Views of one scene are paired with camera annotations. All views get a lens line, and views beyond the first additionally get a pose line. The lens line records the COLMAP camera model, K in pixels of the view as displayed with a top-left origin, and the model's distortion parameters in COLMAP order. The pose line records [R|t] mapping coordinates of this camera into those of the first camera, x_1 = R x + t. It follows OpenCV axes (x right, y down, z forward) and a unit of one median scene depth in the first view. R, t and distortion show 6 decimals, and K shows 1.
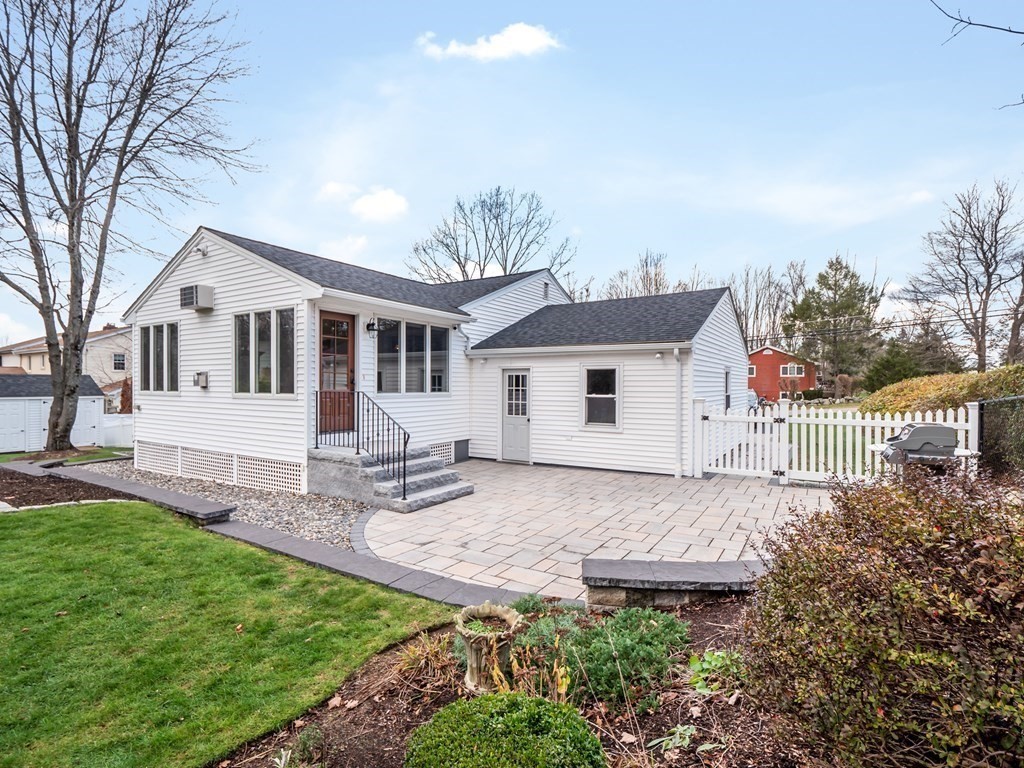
lens RADIAL K [[509.0, 0, 510.2], [0, 509.0, 382.7], [0, 0, 1]] dist [-0.008660, -0.003178]
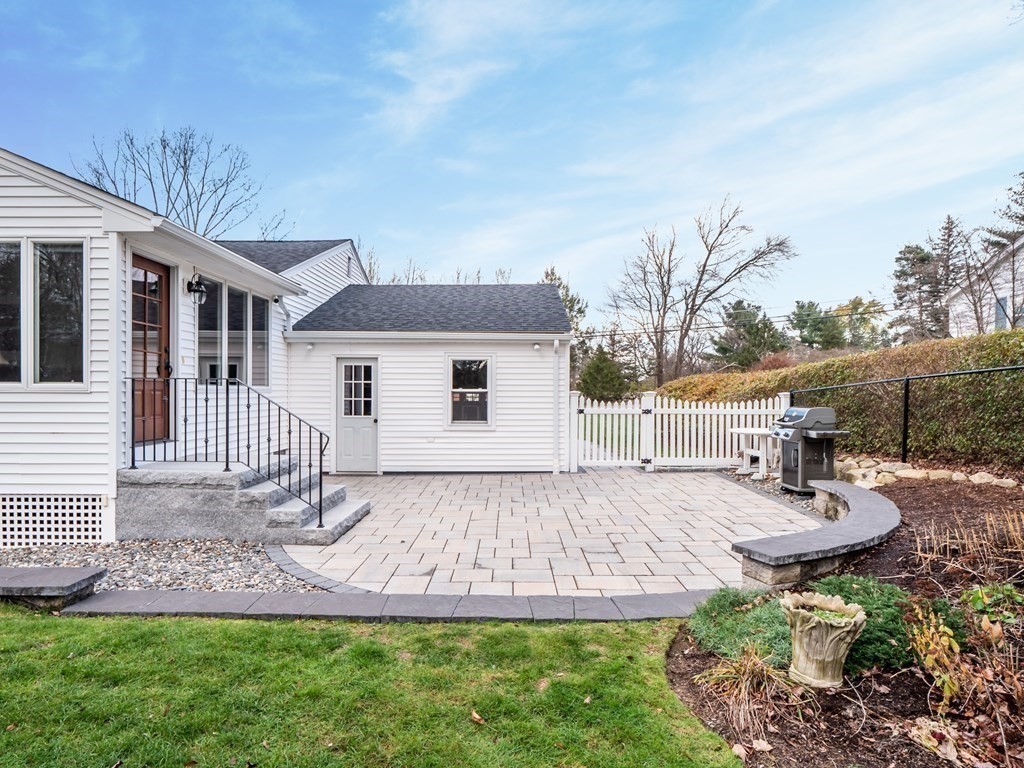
lens RADIAL K [[568.8, 0, 510.6], [0, 568.8, 388.0], [0, 0, 1]] dist [-0.003430, -0.000153]
pose [[0.849899, 0.002656, 0.526938, -0.313082], [-0.003517, 0.999994, 0.000632, 0.023552], [-0.526933, -0.002390, 0.849903, 0.130287]]
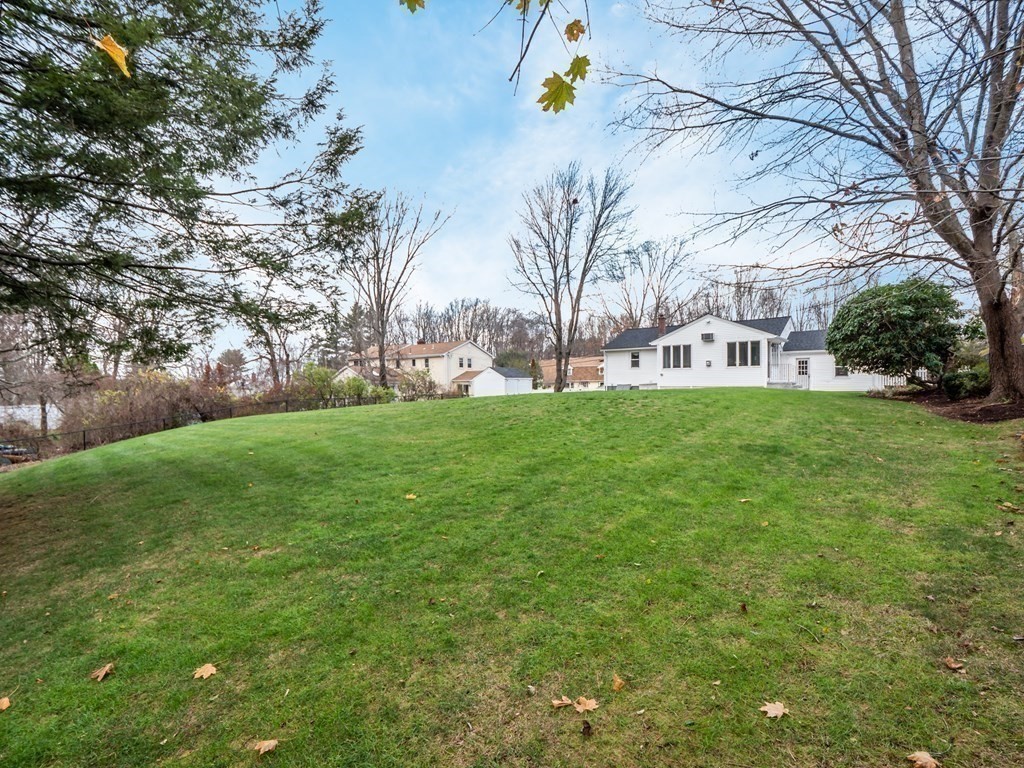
lens RADIAL K [[509.0, 0, 516.1], [0, 509.0, 385.8], [0, 0, 1]] dist [-0.008660, -0.003178]
pose [[0.997445, -0.013480, -0.070161, -1.642587], [0.013857, 0.999892, 0.004888, 0.105628], [0.070087, -0.005847, 0.997524, -2.271169]]
